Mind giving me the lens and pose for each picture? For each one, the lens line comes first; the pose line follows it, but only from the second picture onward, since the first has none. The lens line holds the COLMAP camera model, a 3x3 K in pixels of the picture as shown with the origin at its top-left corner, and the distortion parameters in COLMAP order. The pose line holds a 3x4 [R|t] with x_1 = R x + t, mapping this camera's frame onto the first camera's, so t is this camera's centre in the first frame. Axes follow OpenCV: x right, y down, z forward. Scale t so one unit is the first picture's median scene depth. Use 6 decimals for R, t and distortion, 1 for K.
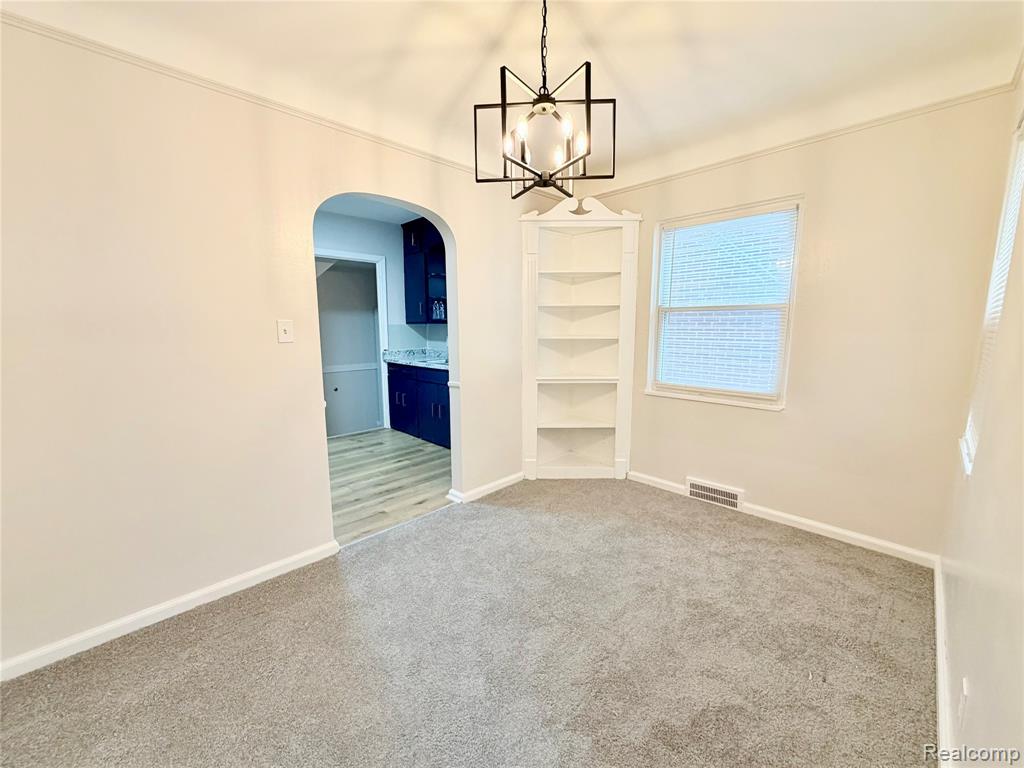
lens RADIAL K [[407.0, 0, 513.4], [0, 407.0, 383.1], [0, 0, 1]] dist [0.004002, 0.000266]
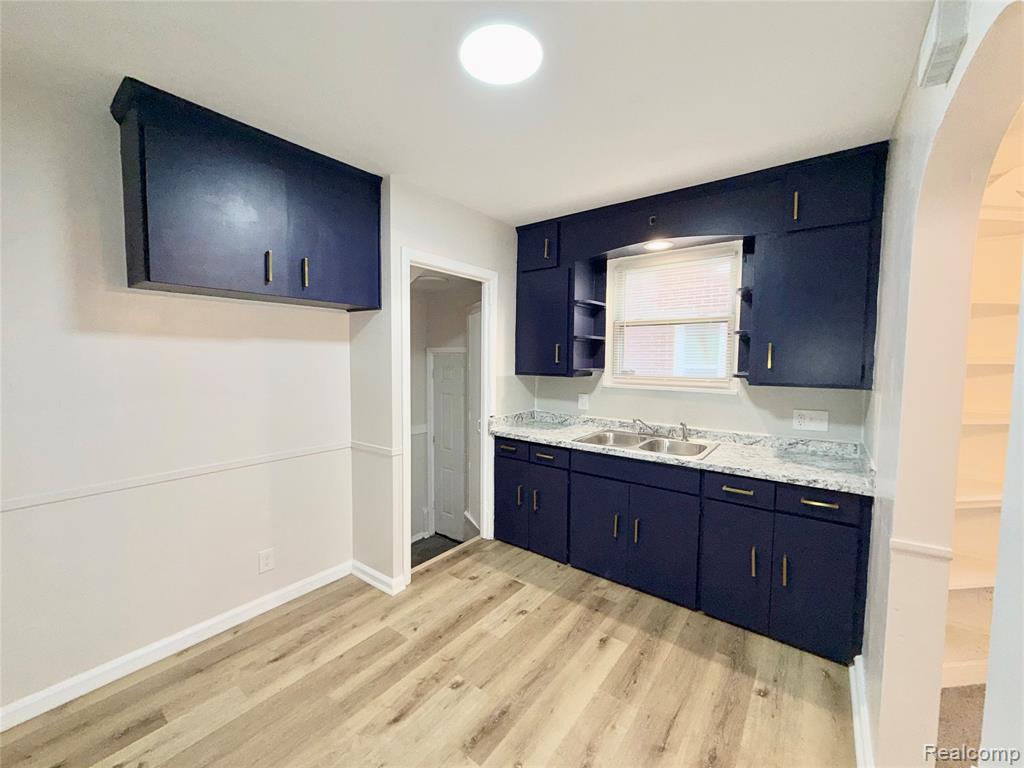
lens RADIAL K [[407.0, 0, 510.4], [0, 407.0, 384.8], [0, 0, 1]] dist [0.004002, 0.000266]
pose [[0.993562, -0.007753, 0.113021, -0.357557], [0.018430, 0.995426, -0.093736, -0.070155], [-0.111777, 0.095216, 0.989161, 0.364986]]
